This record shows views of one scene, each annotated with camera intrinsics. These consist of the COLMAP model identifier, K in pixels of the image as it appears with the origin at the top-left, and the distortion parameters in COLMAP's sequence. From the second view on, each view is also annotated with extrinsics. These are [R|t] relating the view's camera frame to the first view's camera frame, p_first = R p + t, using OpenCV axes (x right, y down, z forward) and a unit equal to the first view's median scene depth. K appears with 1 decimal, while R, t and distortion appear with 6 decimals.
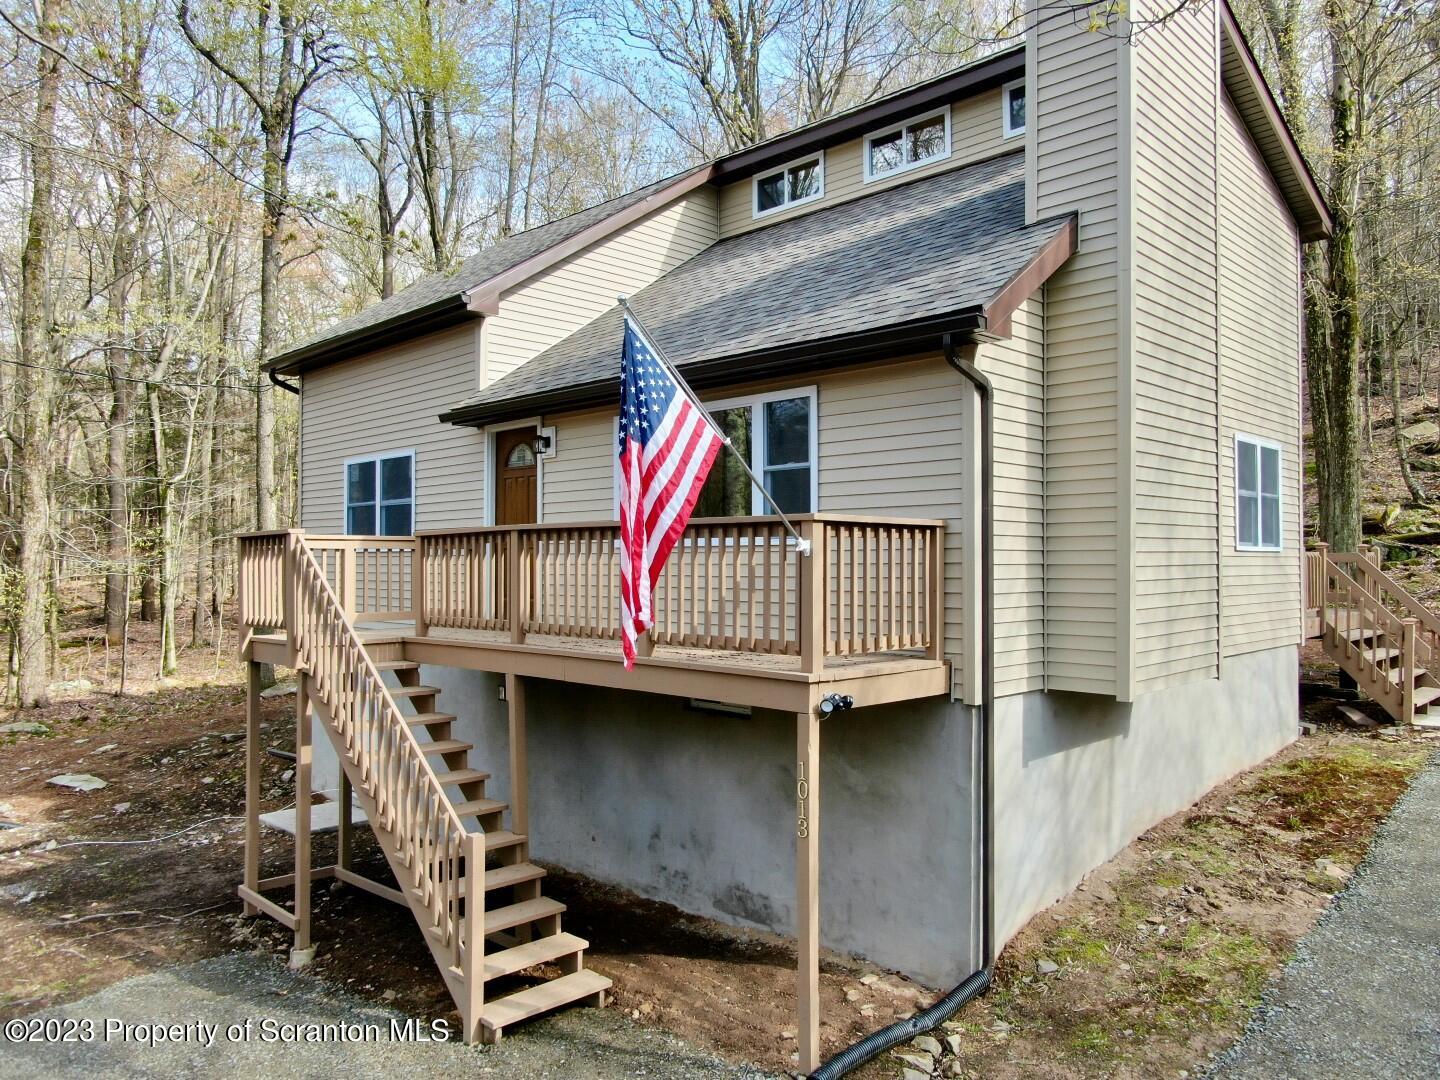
lens RADIAL K [[1034.9, 0, 715.2], [0, 1034.9, 538.3], [0, 0, 1]] dist [-0.011171, 0.002033]
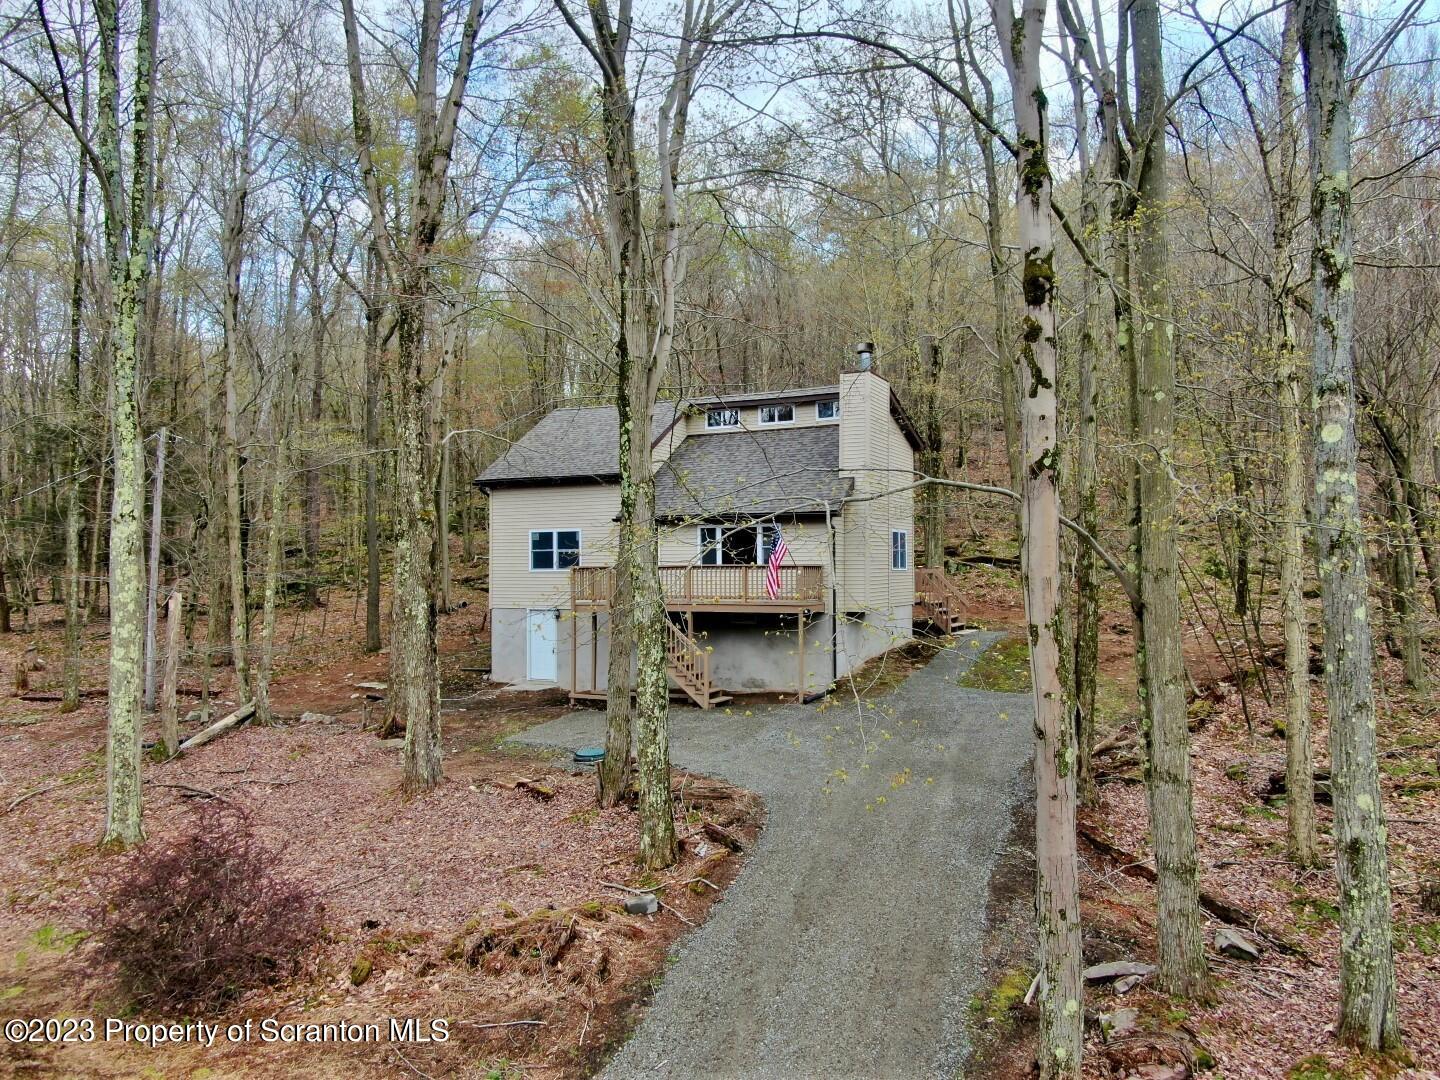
lens RADIAL K [[1059.9, 0, 720.0], [0, 1059.9, 540.0], [0, 0, 1]] dist [-0.000044, -0.000065]
pose [[0.947914, 0.003060, 0.318513, -0.867878], [-0.001513, 0.999986, -0.005103, -0.055078], [-0.318524, 0.004355, 0.947905, -1.604139]]
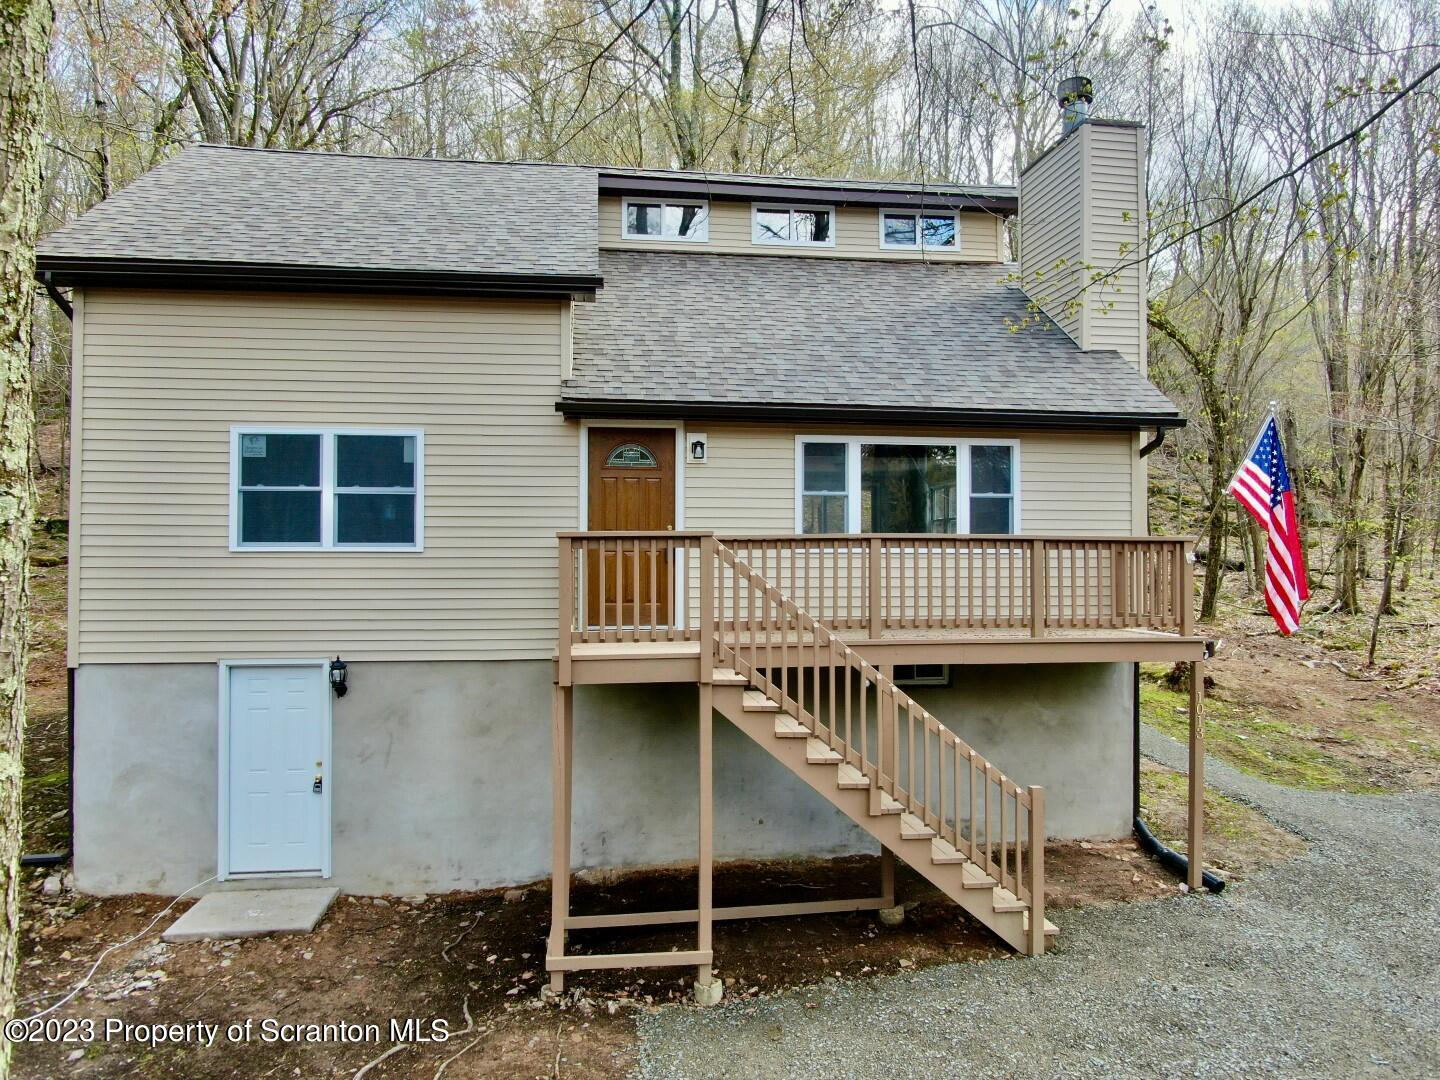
lens RADIAL K [[1030.5, 0, 720.3], [0, 1030.5, 564.3], [0, 0, 1]] dist [0.001610, -0.000171]
pose [[0.613626, -0.001222, 0.789596, -0.903189], [-0.019945, 0.999656, 0.017048, 0.003349], [-0.789345, -0.026209, 0.613391, 0.344857]]
